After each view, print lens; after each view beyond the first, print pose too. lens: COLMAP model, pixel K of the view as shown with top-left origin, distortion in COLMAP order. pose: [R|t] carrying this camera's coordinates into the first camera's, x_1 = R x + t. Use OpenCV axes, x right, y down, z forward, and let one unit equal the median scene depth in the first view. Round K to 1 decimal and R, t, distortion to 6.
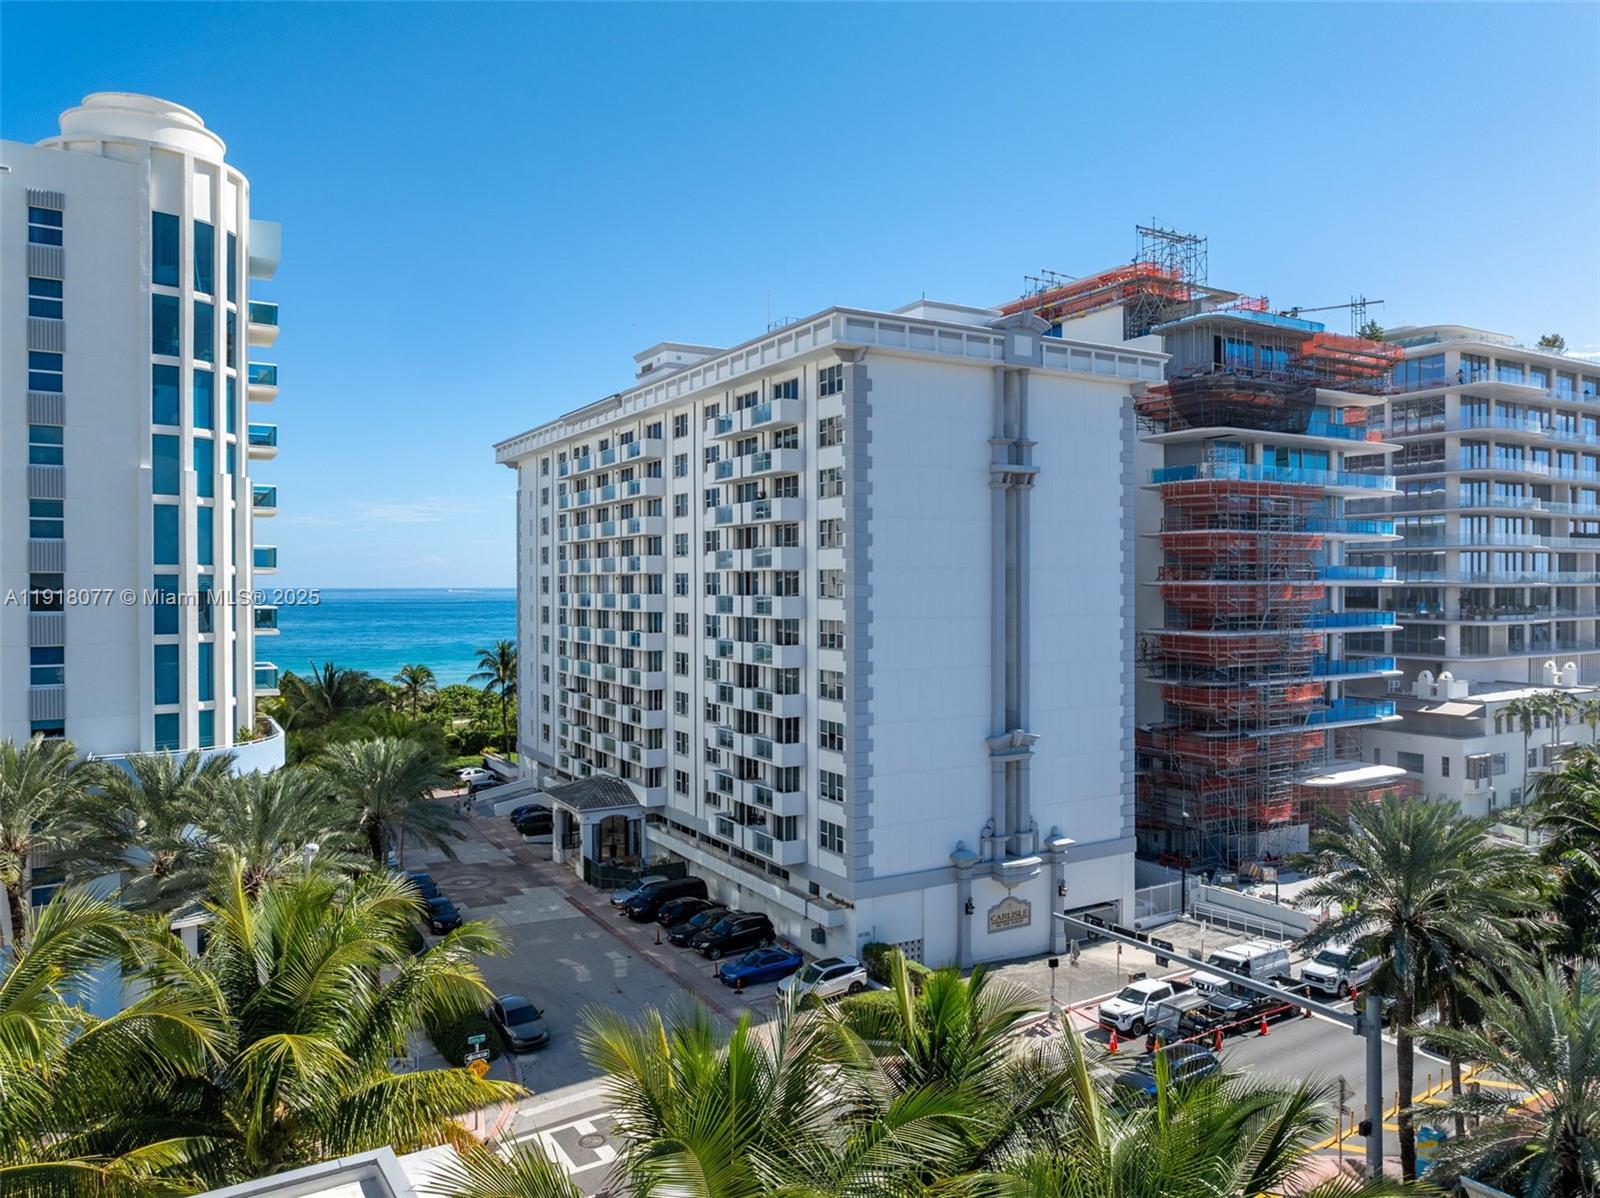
lens RADIAL K [[1123.0, 0, 798.4], [0, 1123.0, 593.5], [0, 0, 1]] dist [-0.037194, -0.001710]
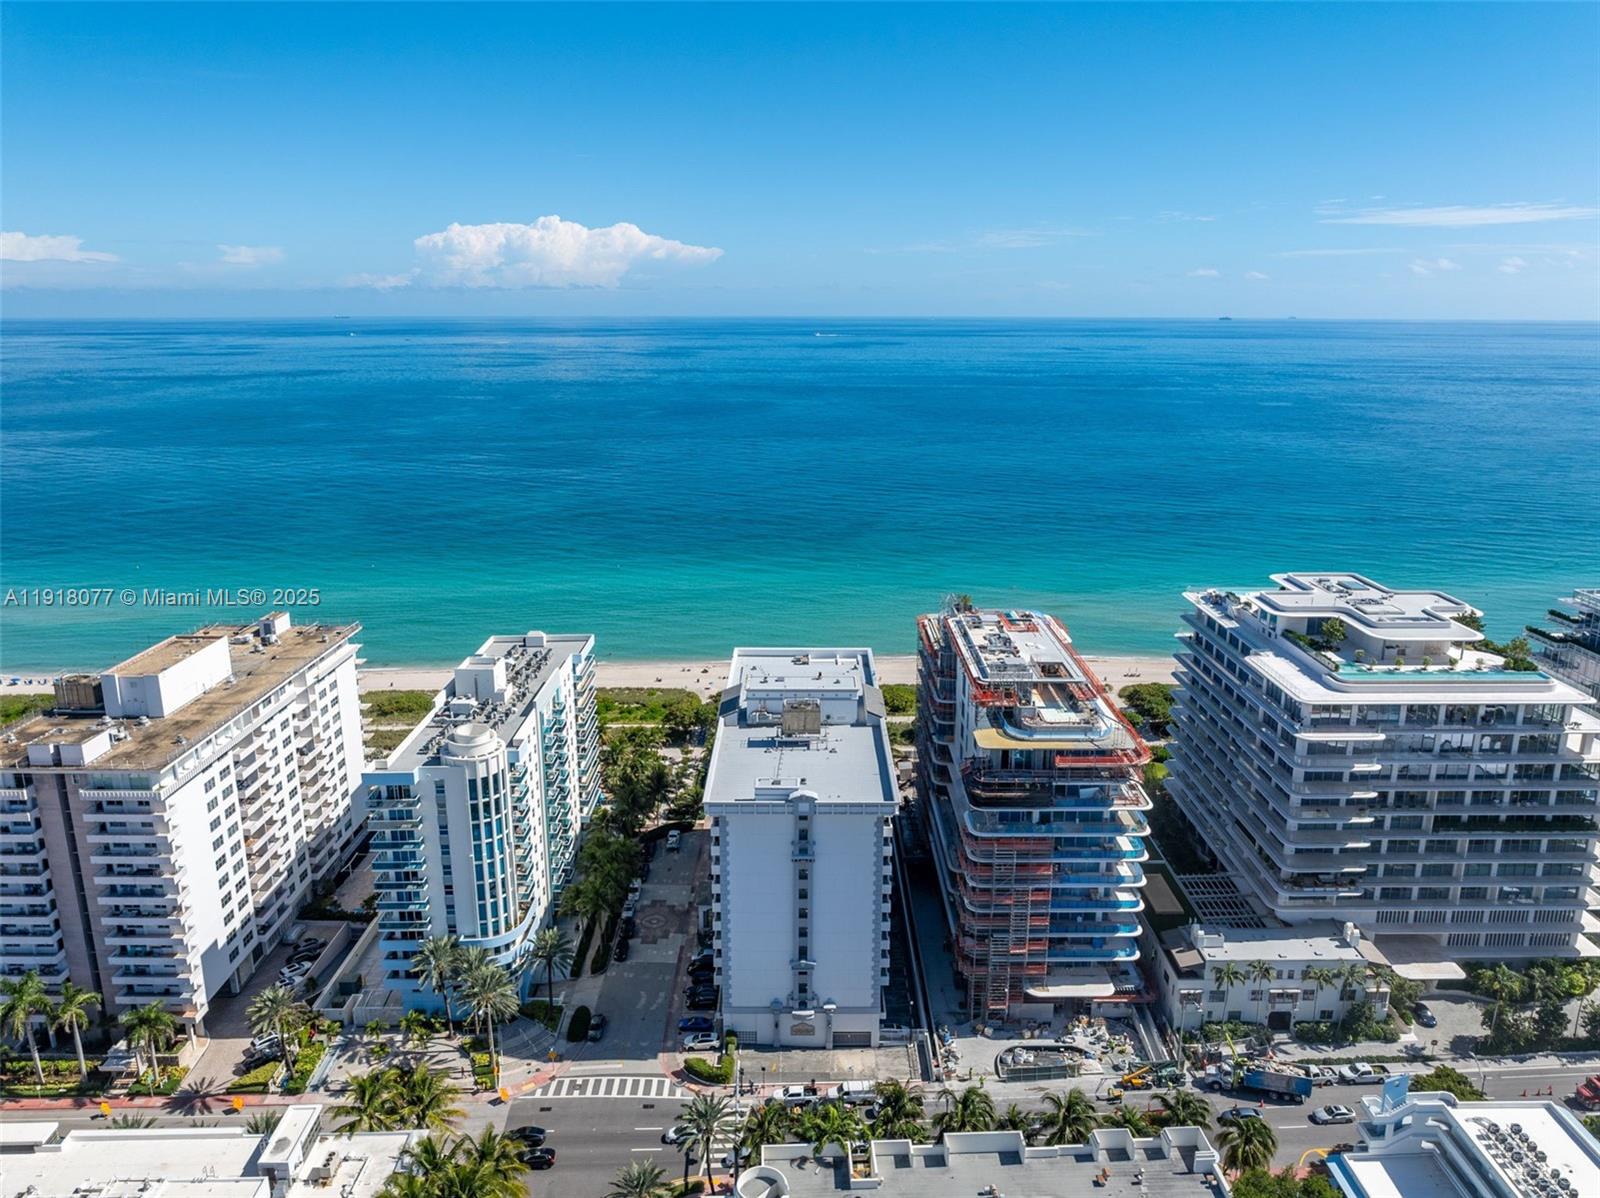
lens RADIAL K [[1123.0, 0, 800.3], [0, 1123.0, 600.6], [0, 0, 1]] dist [-0.037194, -0.001710]
pose [[0.864845, 0.131805, -0.484429, 1.216722], [-0.012685, 0.970350, 0.241370, -1.157886], [0.501879, -0.202602, 0.840874, -0.781225]]
